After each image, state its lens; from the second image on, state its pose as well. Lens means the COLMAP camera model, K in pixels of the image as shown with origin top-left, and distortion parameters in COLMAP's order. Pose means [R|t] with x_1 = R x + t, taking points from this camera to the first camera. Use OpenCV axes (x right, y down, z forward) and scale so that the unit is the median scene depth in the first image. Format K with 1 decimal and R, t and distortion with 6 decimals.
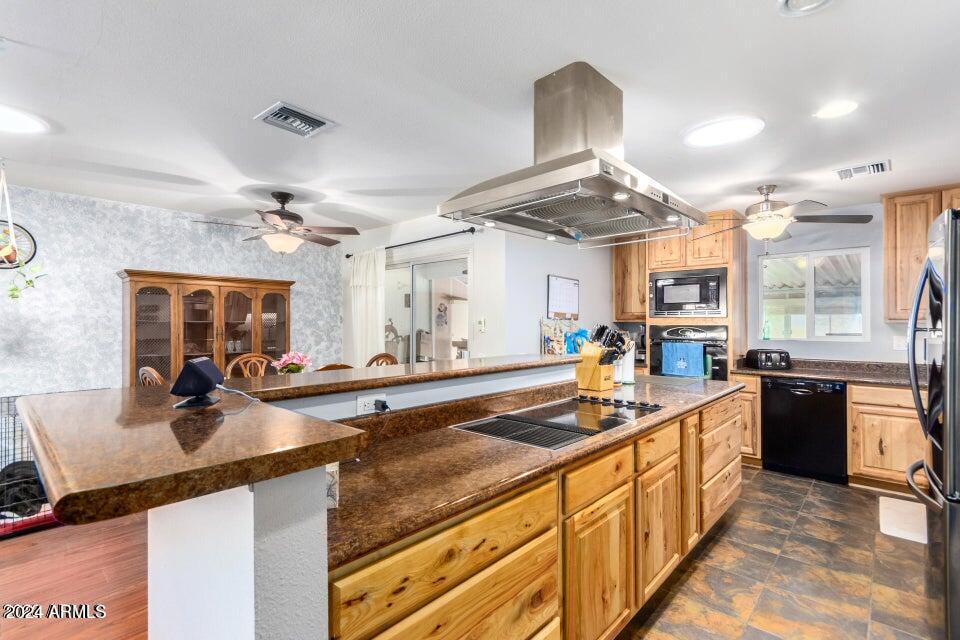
lens RADIAL K [[440.5, 0, 487.9], [0, 440.5, 321.1], [0, 0, 1]] dist [0.002782, 0.000793]
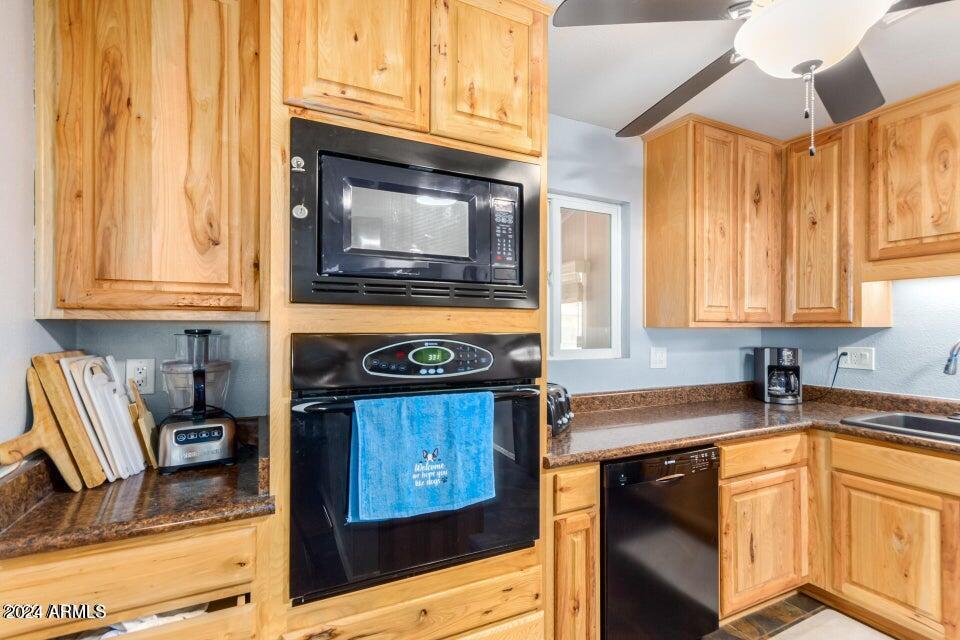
lens RADIAL K [[444.4, 0, 480.7], [0, 444.4, 324.4], [0, 0, 1]] dist [0.003746, 0.000661]
pose [[0.351070, 0.006723, 0.936325, 0.203671], [-0.007121, 0.999964, -0.004510, 0.005100], [-0.936322, -0.005084, 0.351106, 0.954991]]
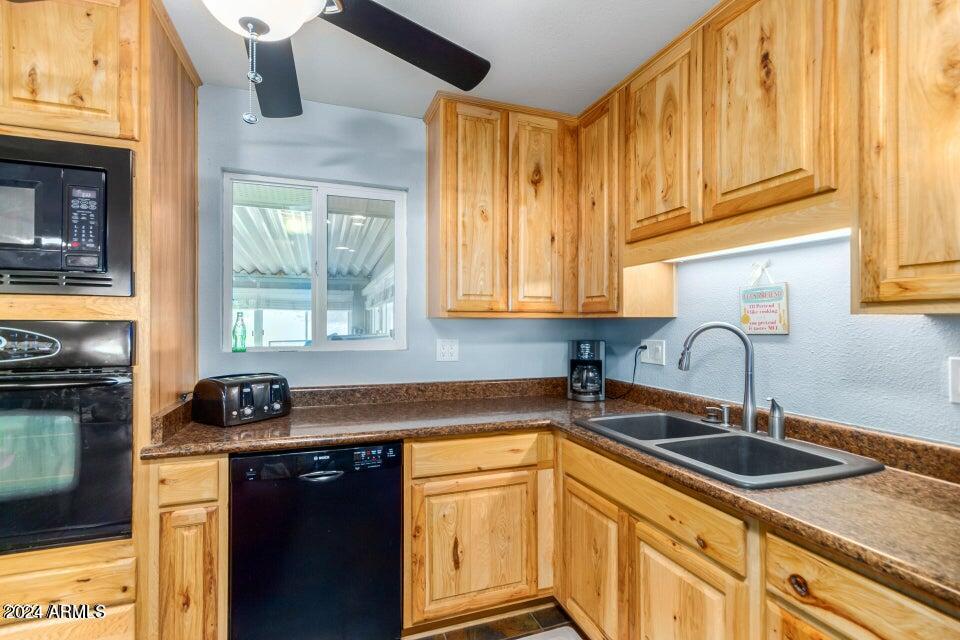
lens RADIAL K [[440.5, 0, 487.9], [0, 440.5, 321.1], [0, 0, 1]] dist [0.002782, 0.000793]
pose [[0.455867, 0.004527, 0.890037, 0.376921], [-0.007009, 0.999974, -0.001496, 0.008885], [-0.890020, -0.005557, 0.455887, 0.620999]]
